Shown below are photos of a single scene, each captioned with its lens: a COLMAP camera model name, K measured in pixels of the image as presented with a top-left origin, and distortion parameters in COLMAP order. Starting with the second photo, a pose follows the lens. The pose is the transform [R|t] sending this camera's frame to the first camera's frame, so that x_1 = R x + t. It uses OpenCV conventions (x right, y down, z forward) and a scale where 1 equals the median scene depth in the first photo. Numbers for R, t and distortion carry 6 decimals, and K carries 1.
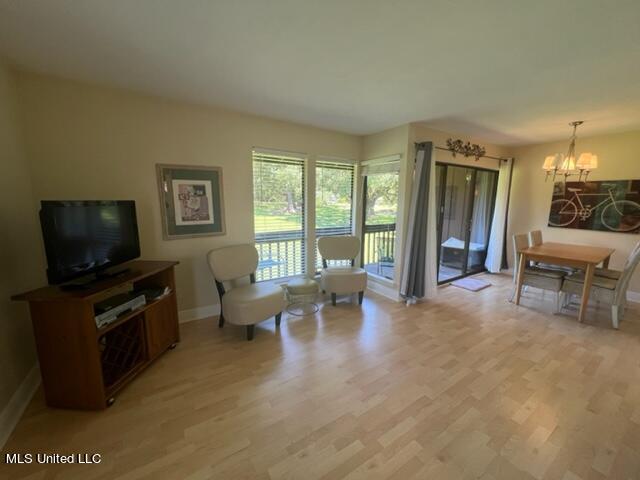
lens RADIAL K [[256.0, 0, 319.8], [0, 256.0, 239.7], [0, 0, 1]] dist [-0.003896, 0.000362]
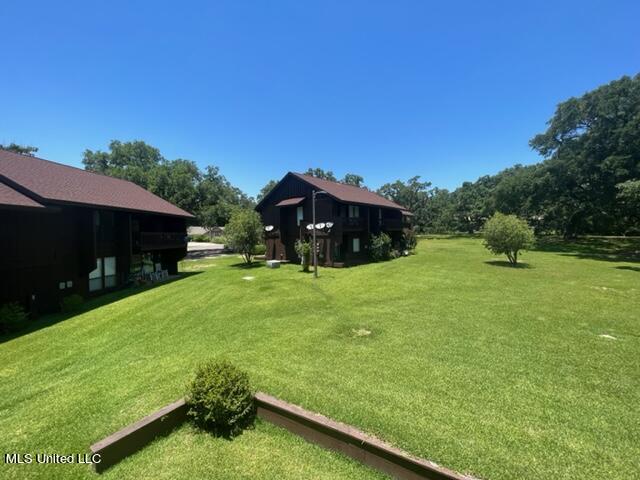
lens RADIAL K [[256.0, 0, 318.0], [0, 256.0, 238.6], [0, 0, 1]] dist [-0.003896, 0.000362]
pose [[0.461314, -0.003991, -0.887228, 0.169737], [-0.119051, 0.990668, -0.066357, -0.220285], [0.879214, 0.136236, 0.456534, 1.254601]]
